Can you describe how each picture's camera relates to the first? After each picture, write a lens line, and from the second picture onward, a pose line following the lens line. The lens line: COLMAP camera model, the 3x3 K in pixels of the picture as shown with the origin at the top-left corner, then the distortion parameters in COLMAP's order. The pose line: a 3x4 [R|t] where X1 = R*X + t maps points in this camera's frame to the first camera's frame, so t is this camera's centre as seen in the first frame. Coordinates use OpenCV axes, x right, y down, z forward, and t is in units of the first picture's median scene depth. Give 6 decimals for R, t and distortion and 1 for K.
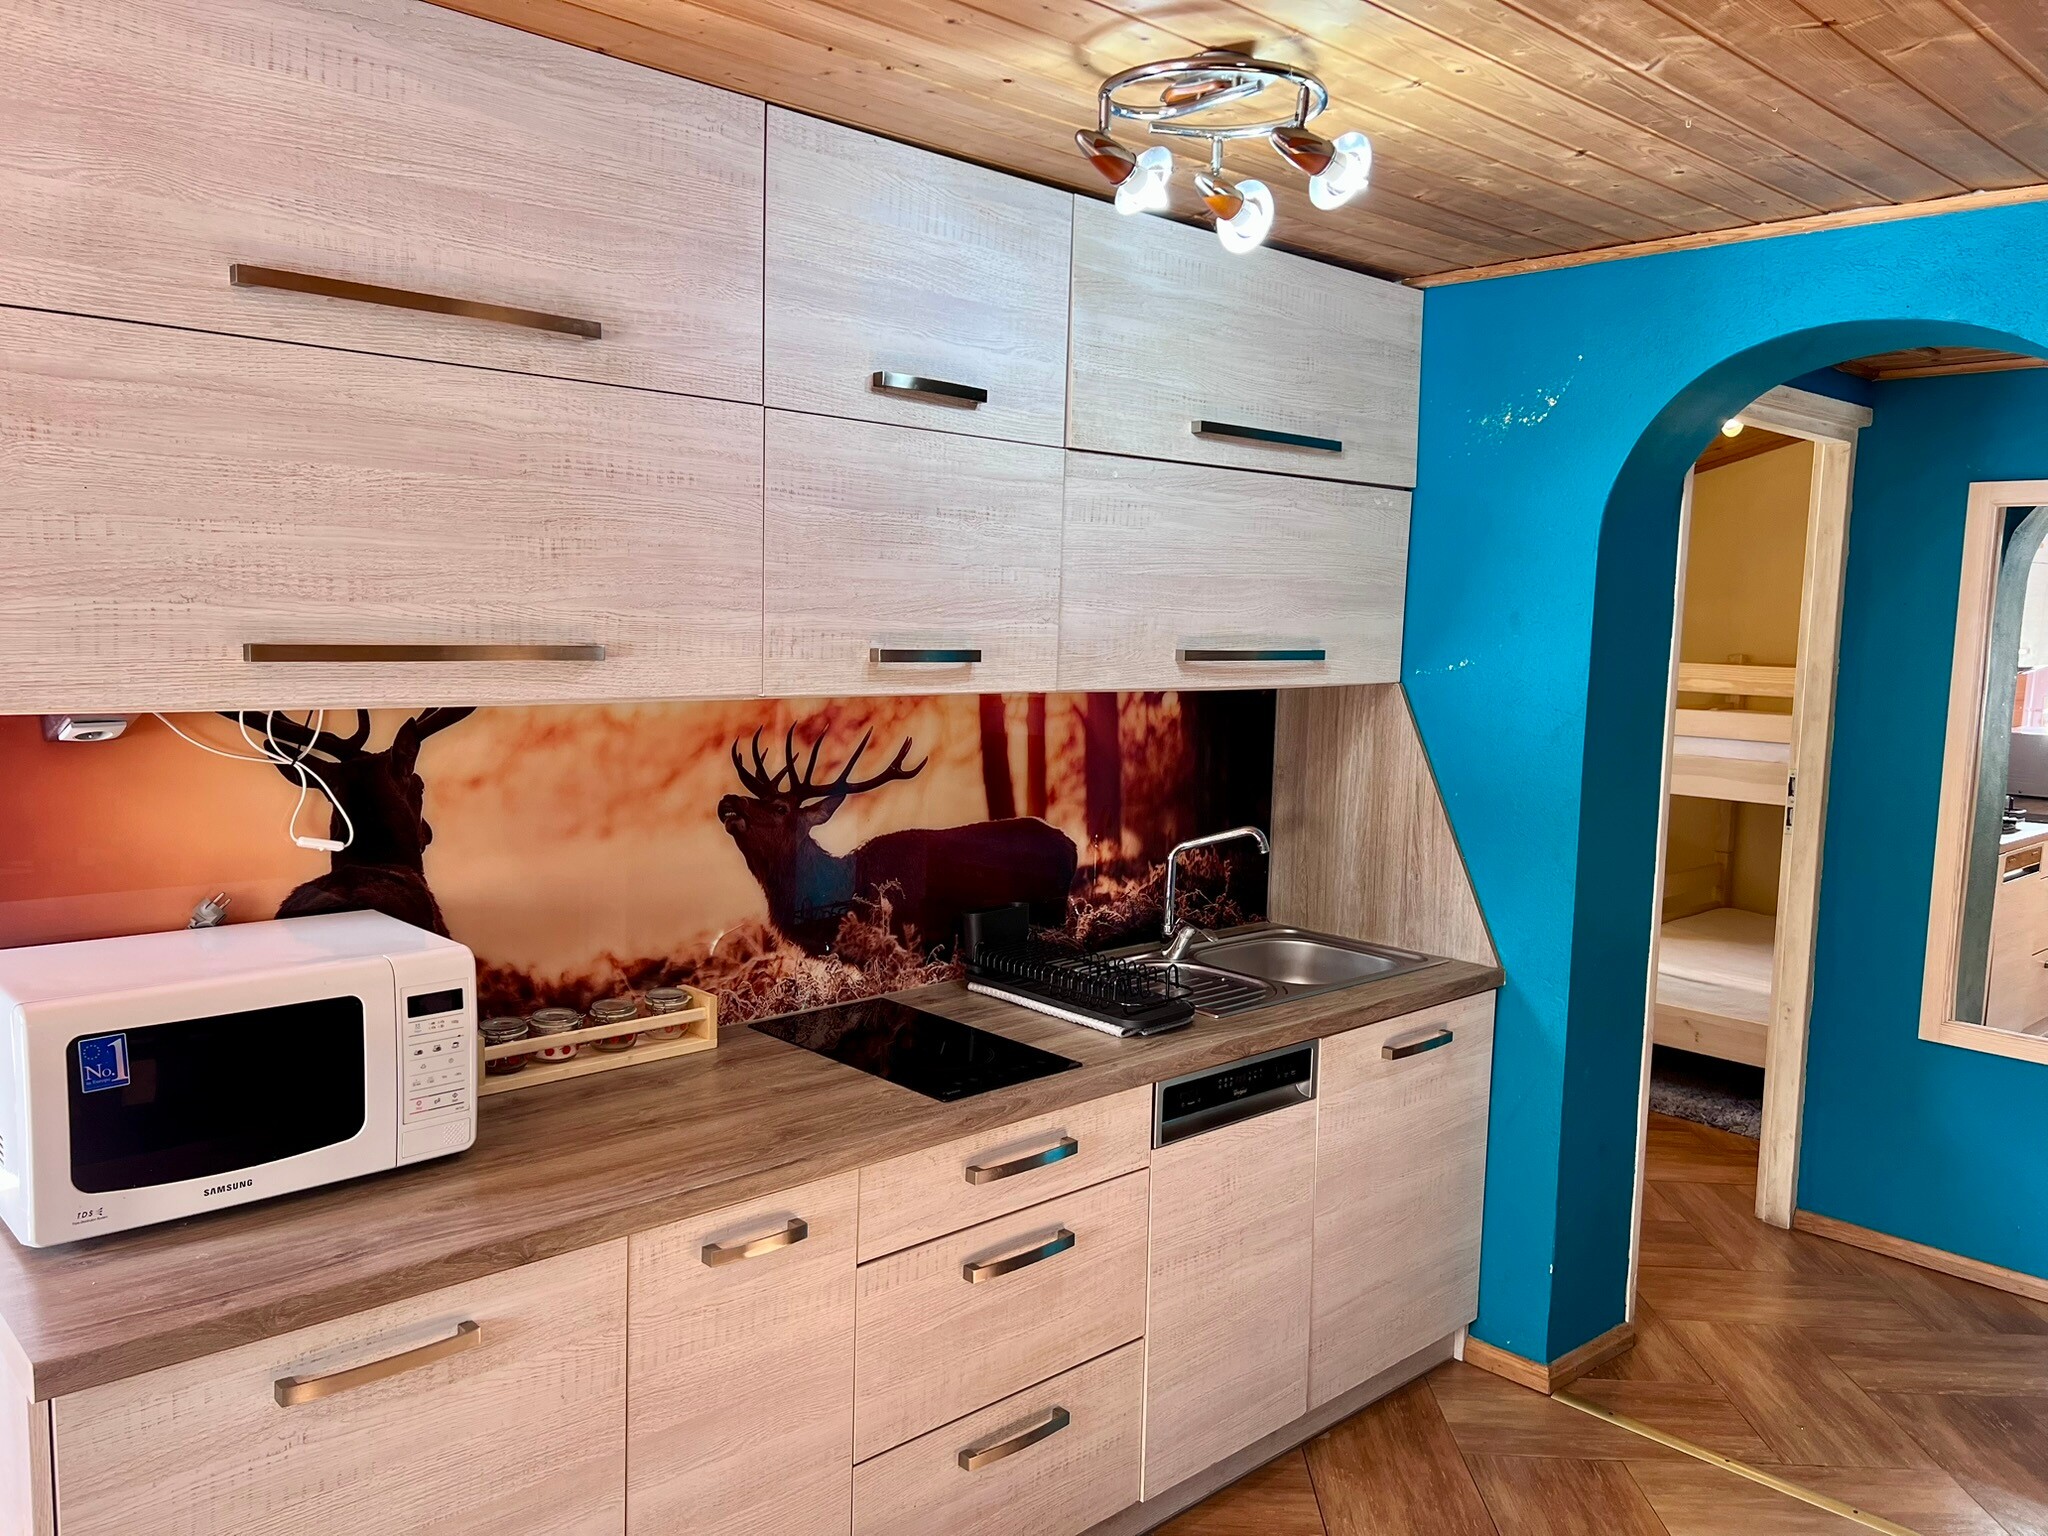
lens RADIAL K [[1539.9, 0, 1041.8], [0, 1539.9, 773.3], [0, 0, 1]] dist [0.065573, -0.076526]
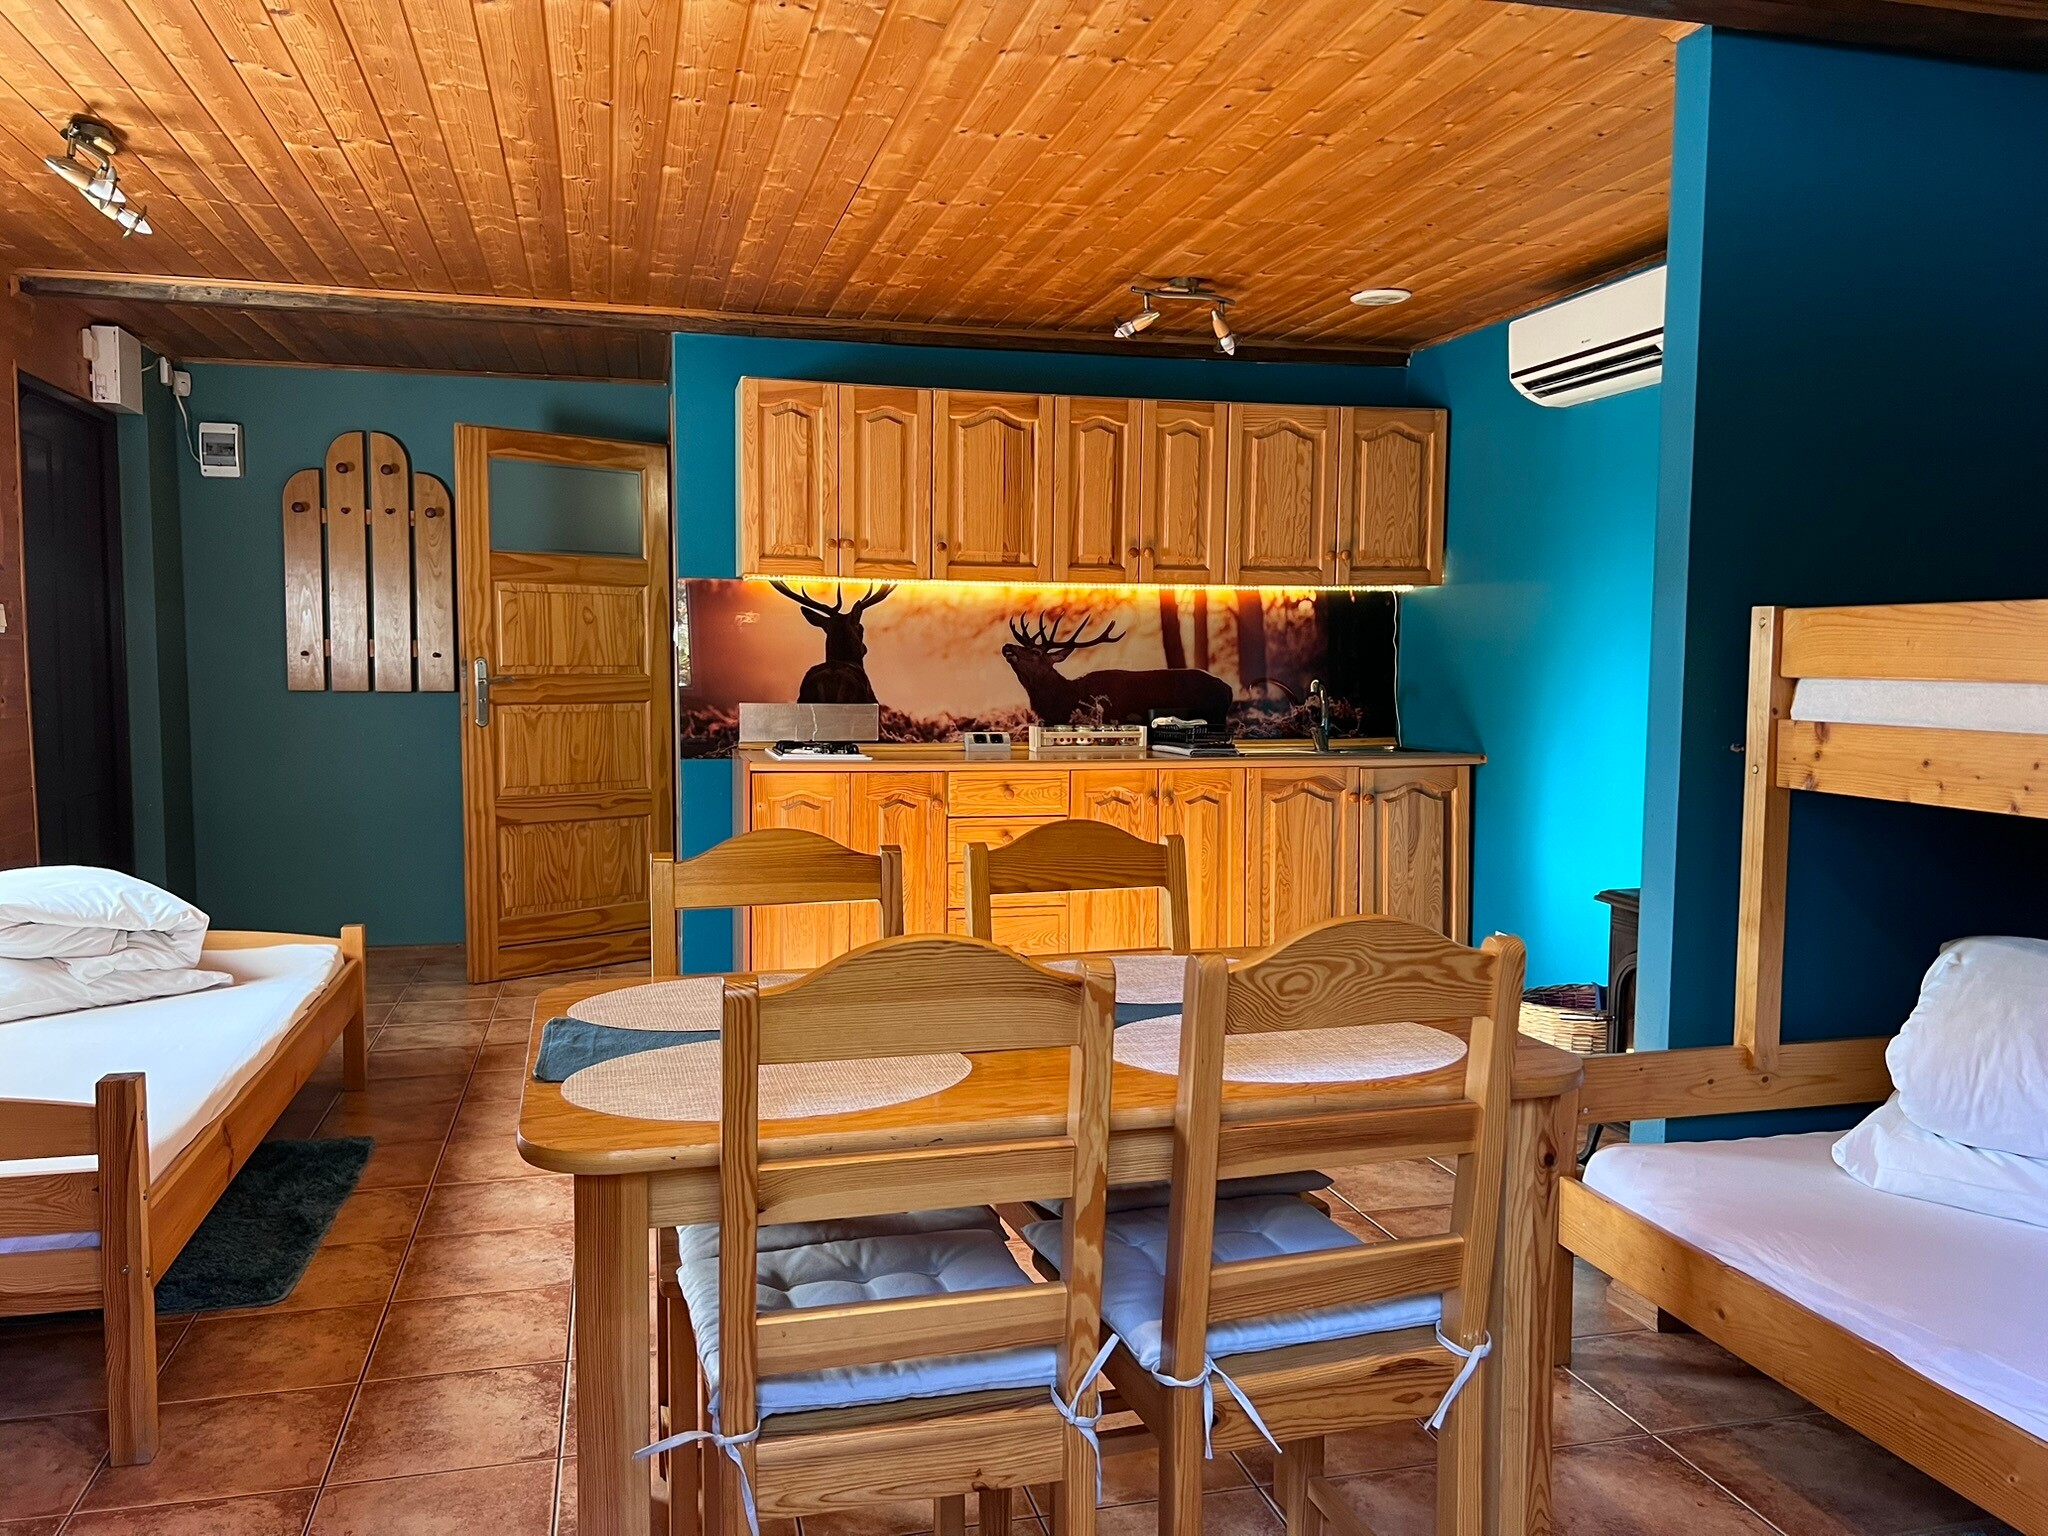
lens RADIAL K [[1539.9, 0, 1008.4], [0, 1539.9, 779.8], [0, 0, 1]] dist [0.065573, -0.076526]
pose [[0.852702, 0.026148, -0.521743, 0.821571], [-0.037801, 0.999217, -0.011703, 0.205323], [0.521028, 0.029702, 0.853023, -0.713756]]
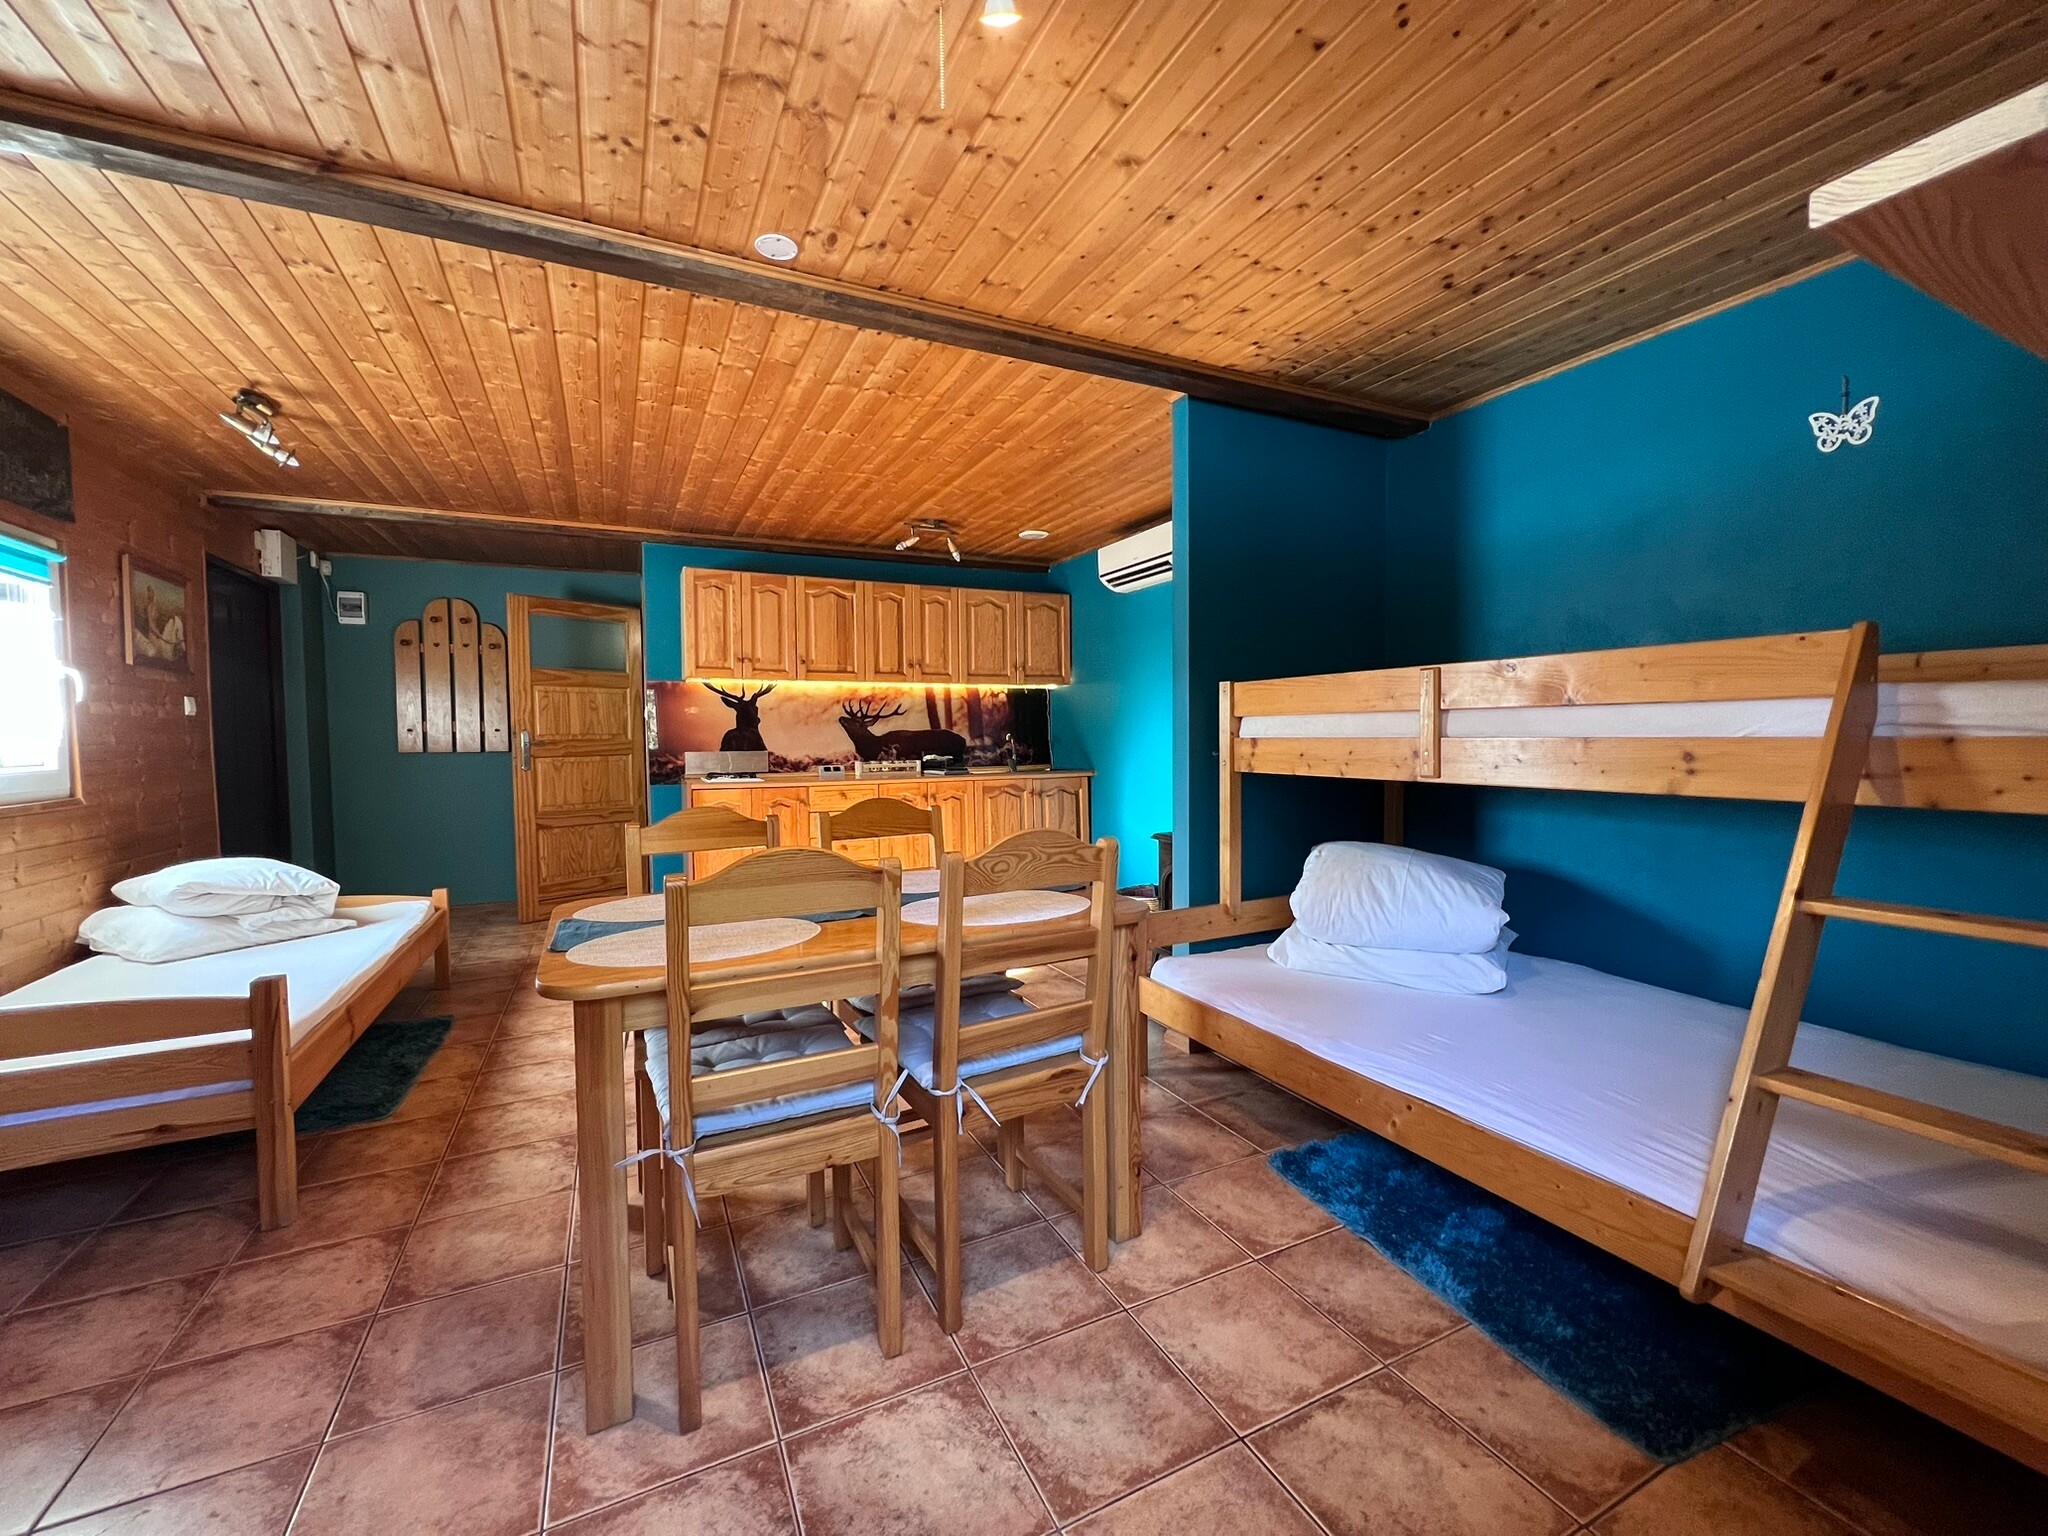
lens RADIAL K [[825.6, 0, 1018.4], [0, 825.6, 768.6], [0, 0, 1]] dist [-0.001534, 0.000563]
pose [[0.941339, -0.017332, -0.337016, 0.816568], [-0.001668, 0.998429, -0.056004, 0.234532], [0.337457, 0.053281, 0.939832, -0.692972]]
